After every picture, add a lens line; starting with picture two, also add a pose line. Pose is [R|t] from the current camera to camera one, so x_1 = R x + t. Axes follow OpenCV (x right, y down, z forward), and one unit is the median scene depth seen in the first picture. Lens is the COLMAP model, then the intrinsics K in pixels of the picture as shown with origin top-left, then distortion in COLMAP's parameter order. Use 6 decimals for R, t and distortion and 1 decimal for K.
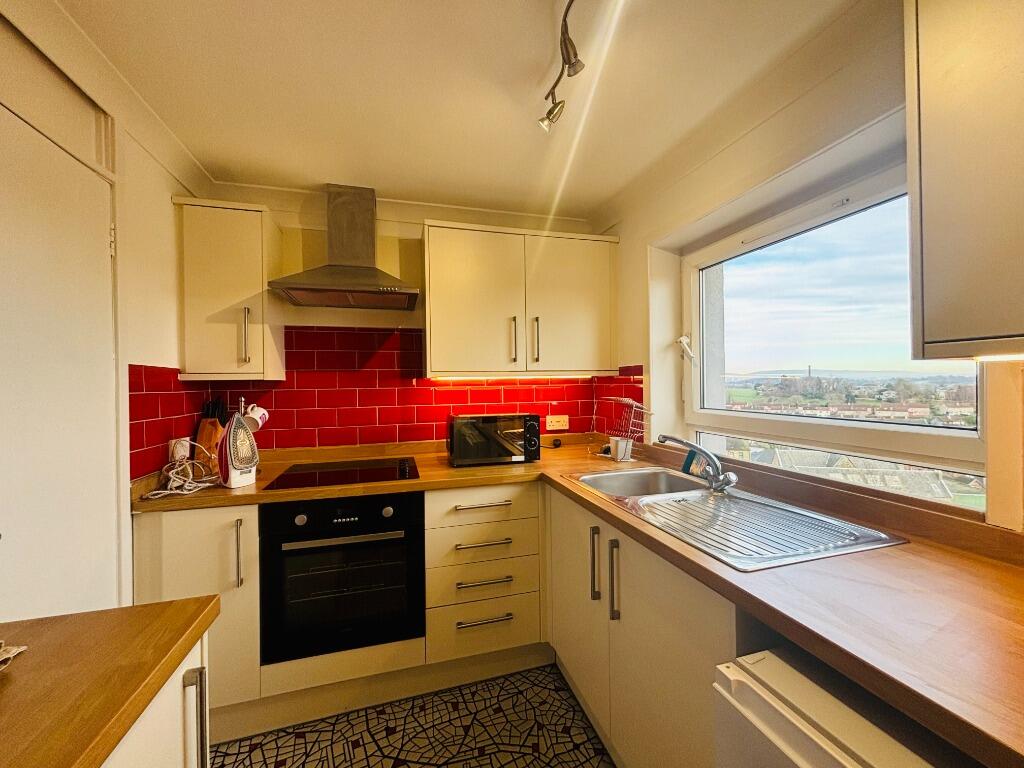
lens RADIAL K [[411.9, 0, 512.0], [0, 411.9, 384.0], [0, 0, 1]] dist [0.000964, -0.000132]
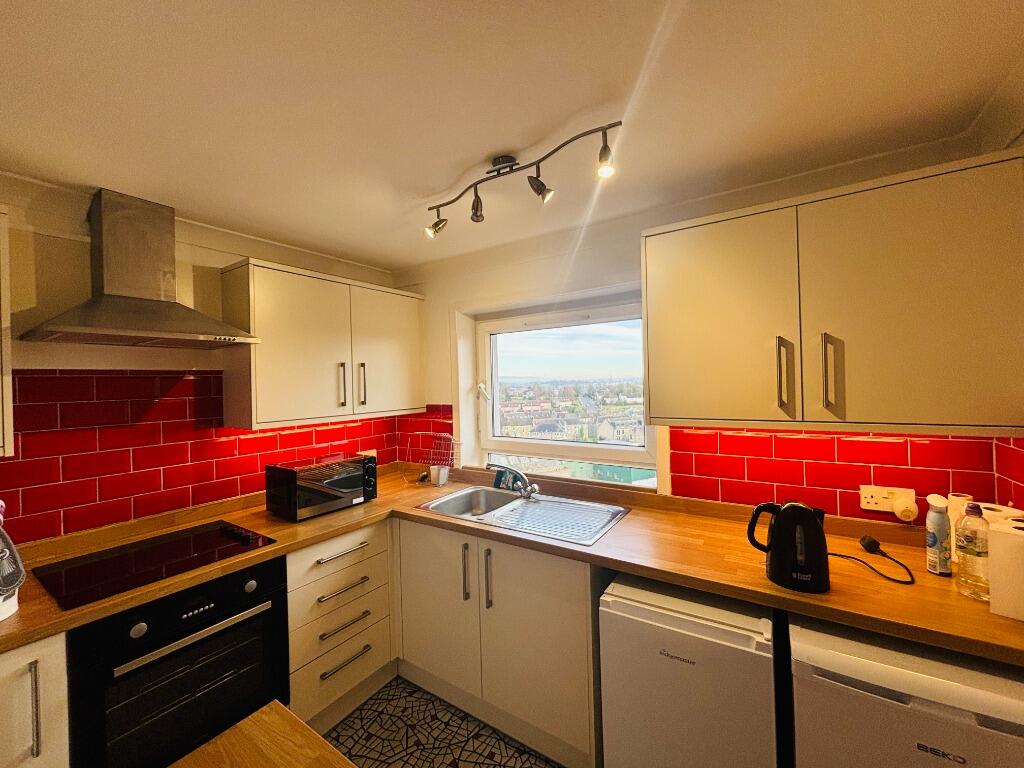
lens RADIAL K [[411.9, 0, 512.0], [0, 411.9, 384.0], [0, 0, 1]] dist [0.000964, -0.000132]
pose [[0.764128, -0.009235, 0.644999, -0.393829], [0.016218, 0.999856, -0.004898, -0.114490], [-0.644861, 0.014203, 0.764168, -0.078159]]
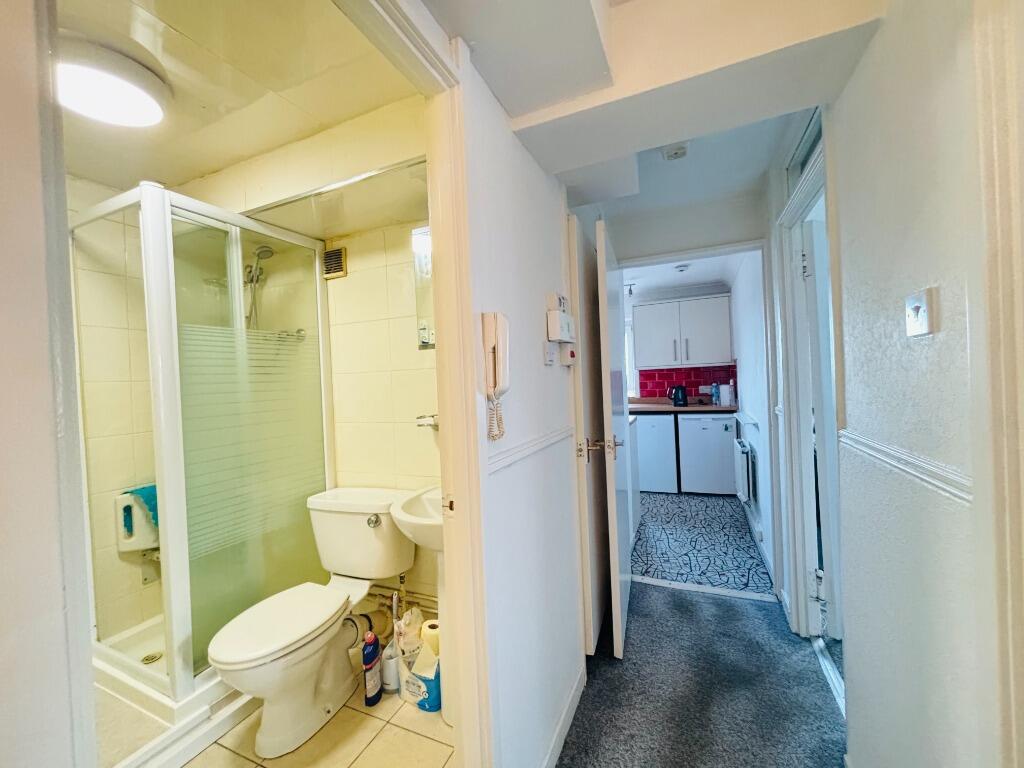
lens RADIAL K [[411.9, 0, 512.0], [0, 411.9, 384.0], [0, 0, 1]] dist [0.000964, -0.000132]
pose [[0.640305, -0.022632, 0.767787, -2.119946], [0.034897, 0.999391, 0.000356, 0.039091], [-0.767327, 0.026566, 0.640705, -0.664645]]
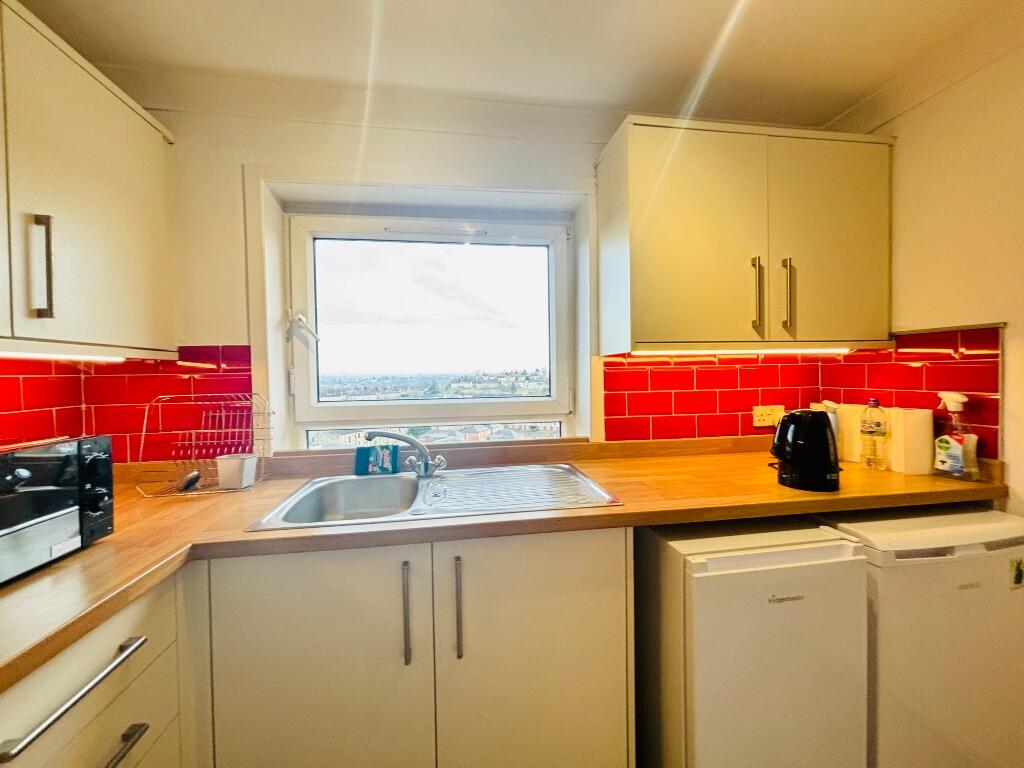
lens RADIAL K [[415.0, 0, 512.0], [0, 415.0, 384.0], [0, 0, 1]] dist [0.002151, 0.000116]
pose [[0.133020, -0.011609, 0.991045, -0.366672], [0.017544, 0.999802, 0.009357, 0.023552], [-0.990958, 0.016142, 0.133198, 0.534285]]
